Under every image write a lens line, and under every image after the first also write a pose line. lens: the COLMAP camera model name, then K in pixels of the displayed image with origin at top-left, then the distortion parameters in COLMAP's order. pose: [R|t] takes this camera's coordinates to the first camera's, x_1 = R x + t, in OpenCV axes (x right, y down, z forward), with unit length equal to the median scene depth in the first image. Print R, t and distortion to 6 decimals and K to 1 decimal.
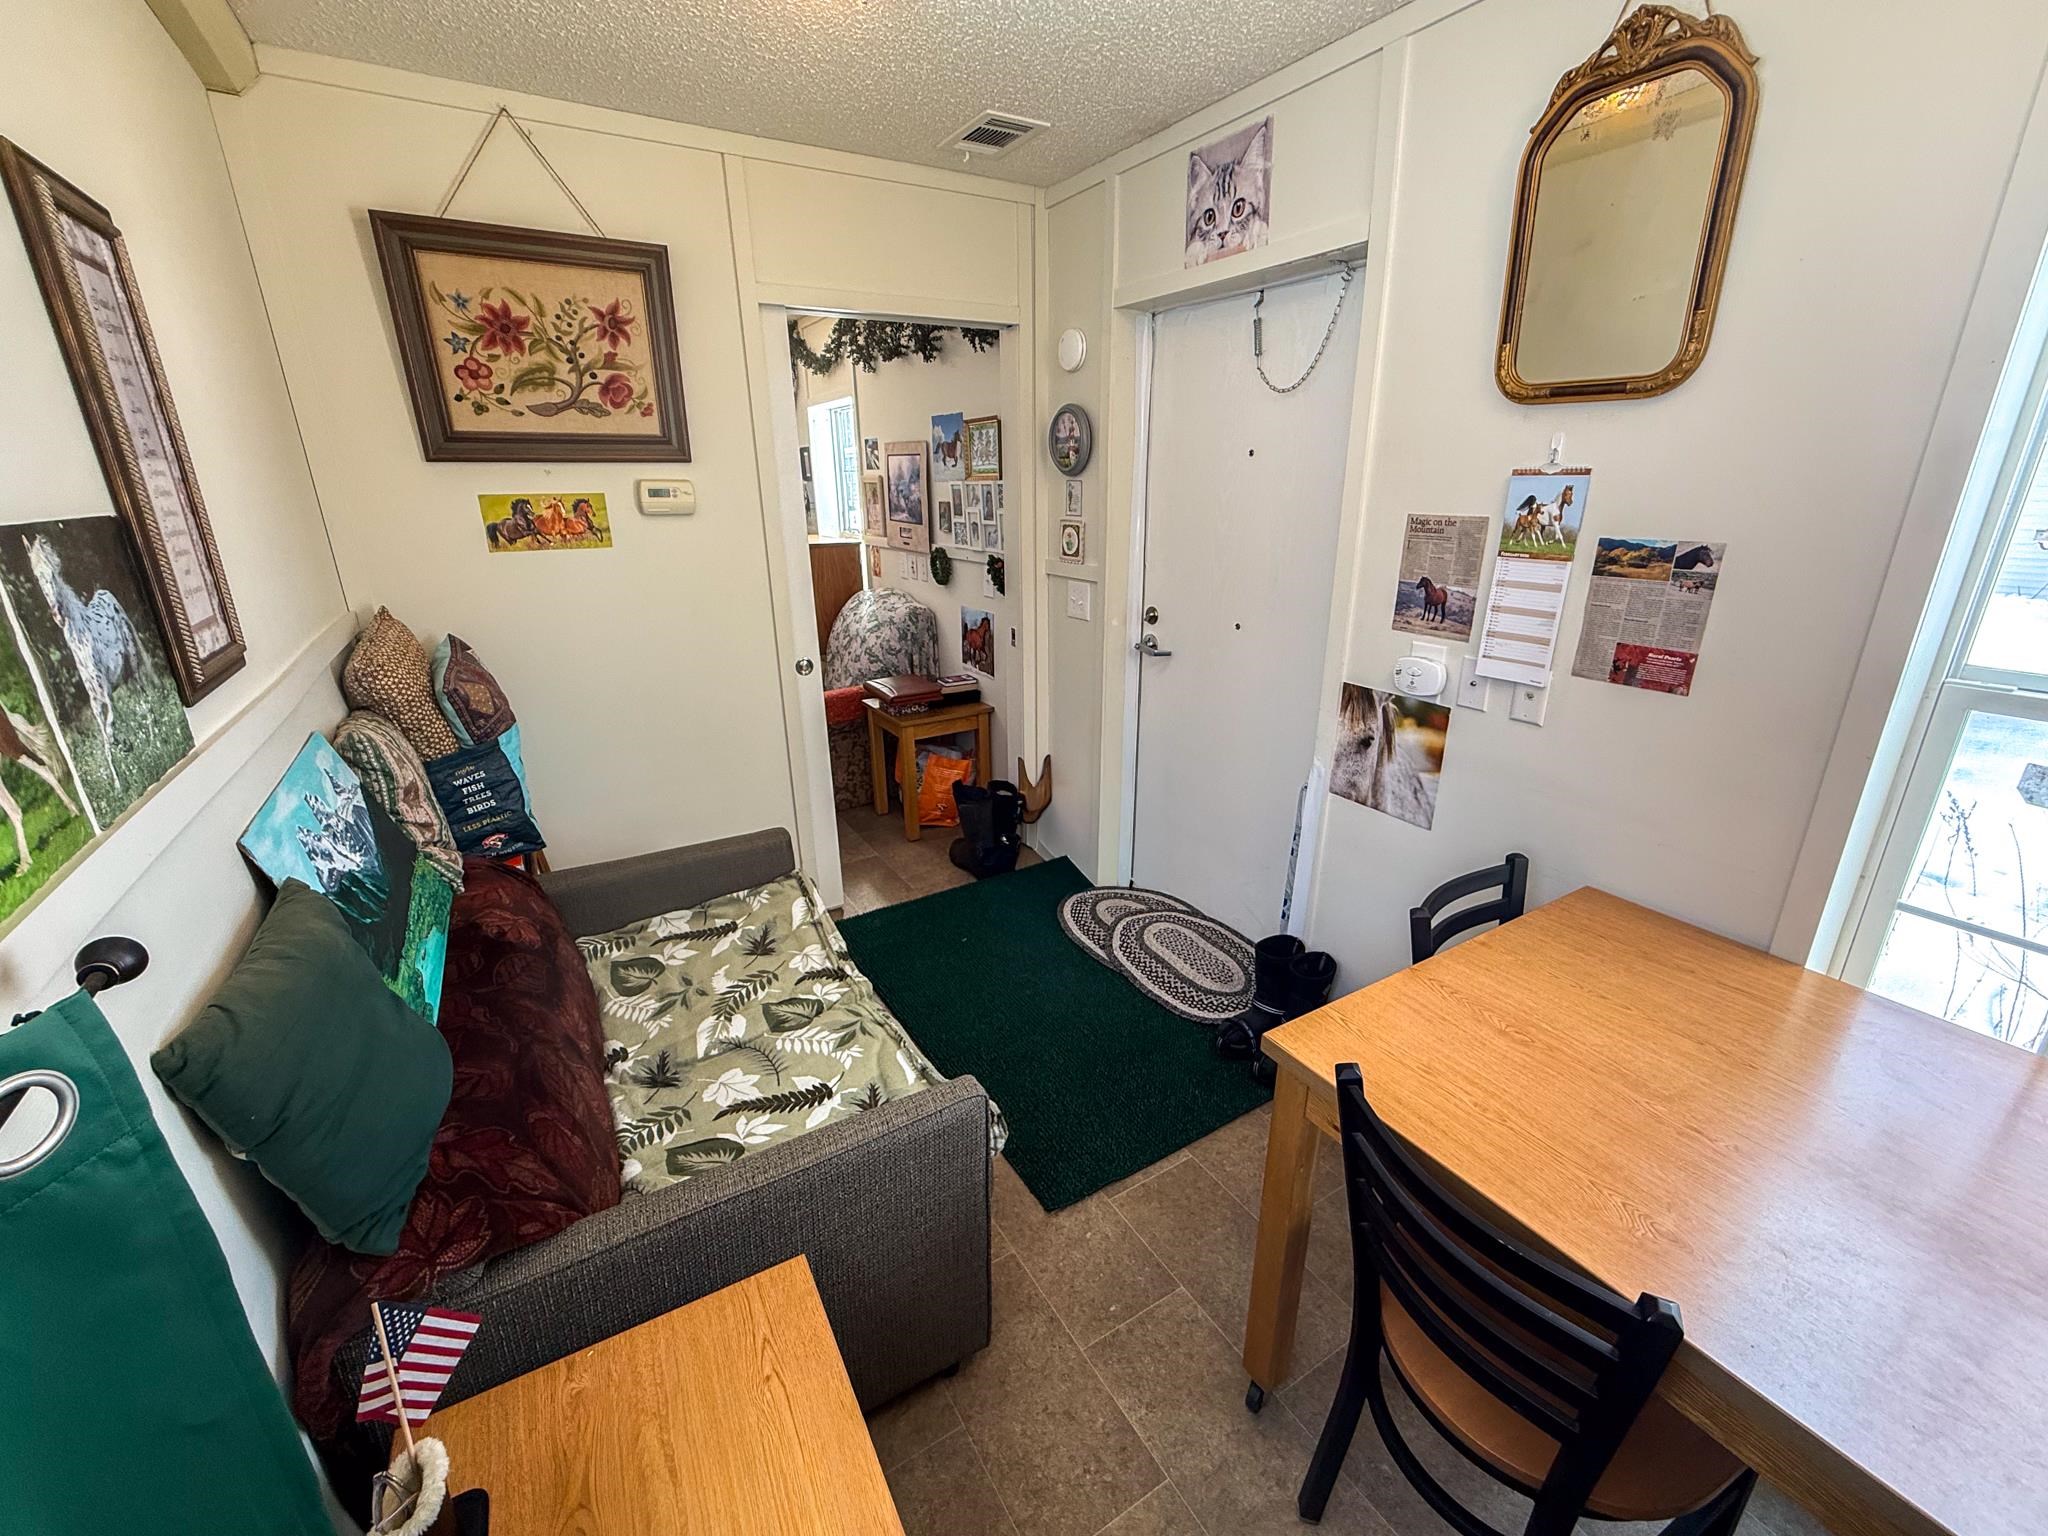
lens RADIAL K [[826.7, 0, 997.3], [0, 826.7, 757.9], [0, 0, 1]] dist [-0.004102, 0.000741]
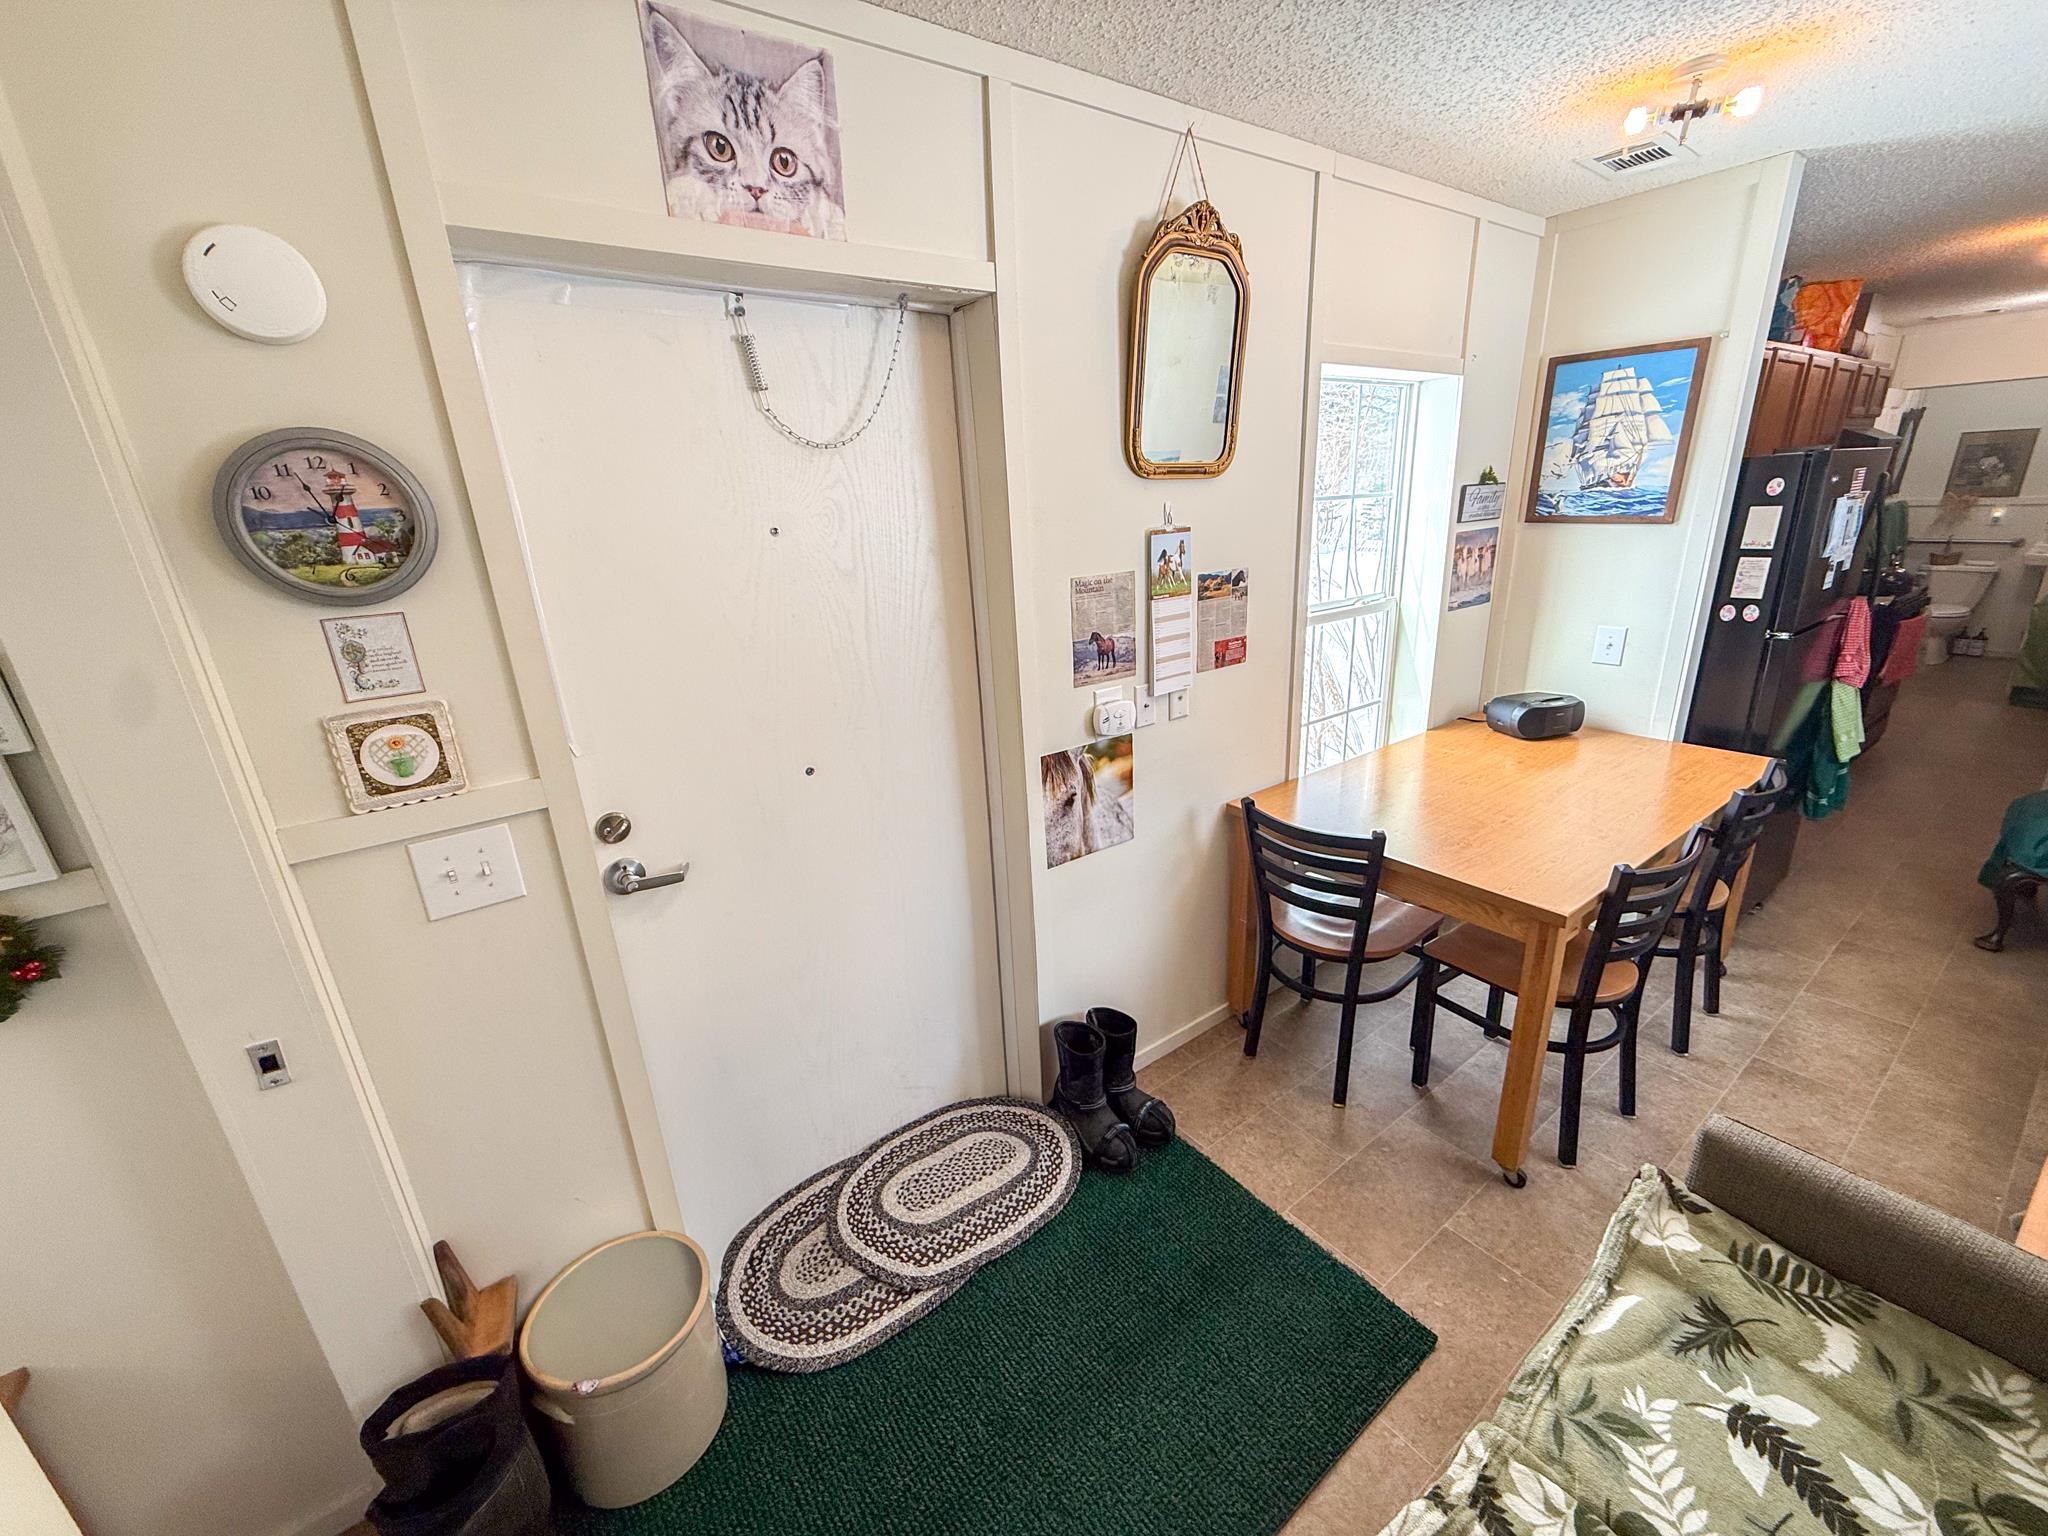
lens RADIAL K [[826.7, 0, 1009.9], [0, 826.7, 765.0], [0, 0, 1]] dist [-0.004102, 0.000741]
pose [[-0.107015, -0.291514, 0.950561, -0.511433], [0.369331, 0.875988, 0.310224, -0.413426], [-0.923116, 0.384271, 0.013921, 1.077117]]
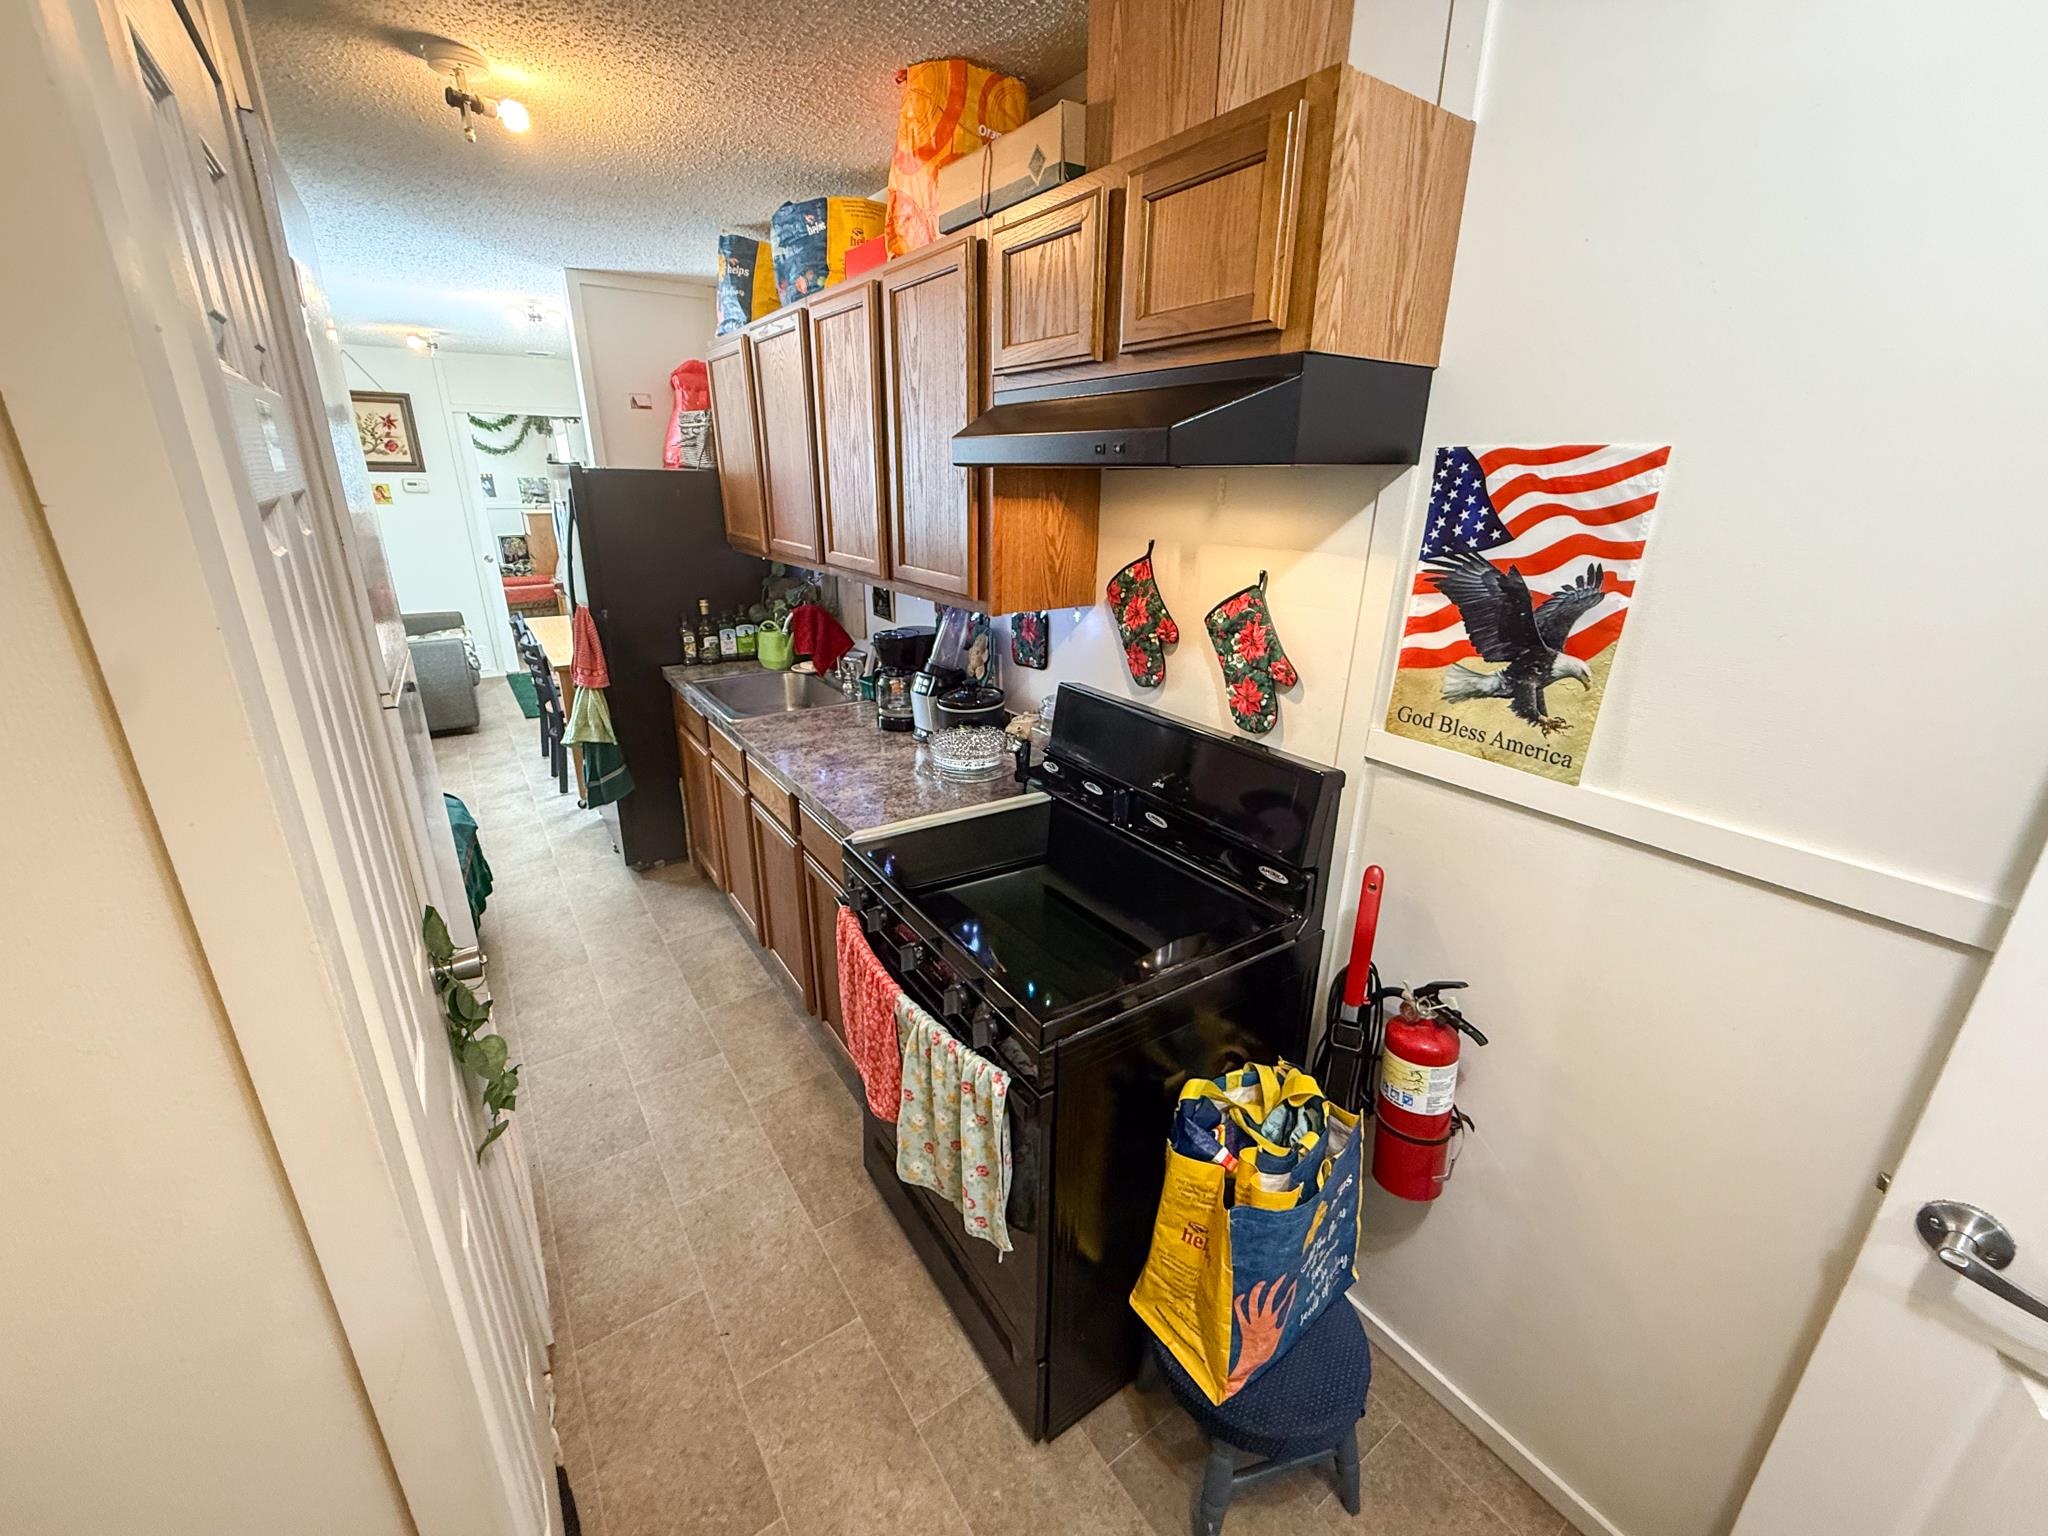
lens RADIAL K [[826.7, 0, 1019.0], [0, 826.7, 767.2], [0, 0, 1]] dist [-0.004102, 0.000741]
pose [[0.996883, -0.002654, 0.078845, 1.501154], [0.001596, 0.999908, 0.013468, 0.626721], [-0.078874, -0.013300, 0.996796, -2.041049]]
